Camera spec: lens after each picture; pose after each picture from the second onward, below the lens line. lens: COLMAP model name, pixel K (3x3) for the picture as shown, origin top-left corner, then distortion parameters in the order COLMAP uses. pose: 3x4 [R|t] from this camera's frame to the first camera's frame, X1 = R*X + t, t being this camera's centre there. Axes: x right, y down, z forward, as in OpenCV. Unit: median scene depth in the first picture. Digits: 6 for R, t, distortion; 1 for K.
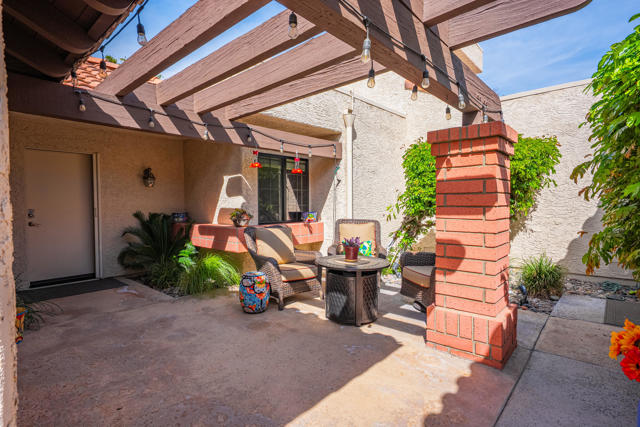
lens RADIAL K [[328.8, 0, 320.1], [0, 328.8, 212.6], [0, 0, 1]] dist [0.002100, 0.000543]
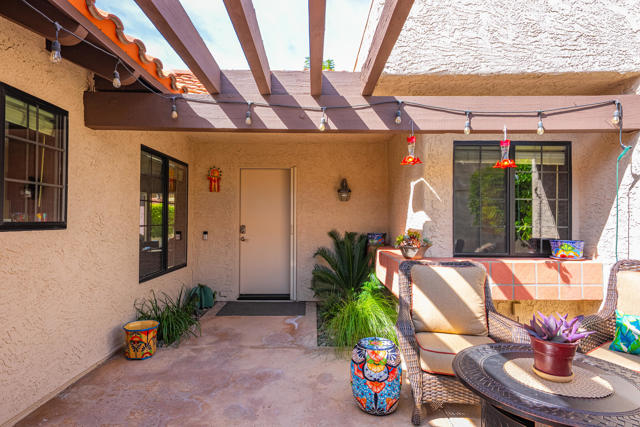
lens RADIAL K [[376.8, 0, 319.3], [0, 376.8, 214.6], [0, 0, 1]] dist [0.015211, 0.002115]
pose [[0.672719, 0.000010, -0.739898, 0.174584], [-0.030620, 0.999144, -0.027826, -0.016307], [0.739264, 0.041374, 0.672143, 0.346573]]
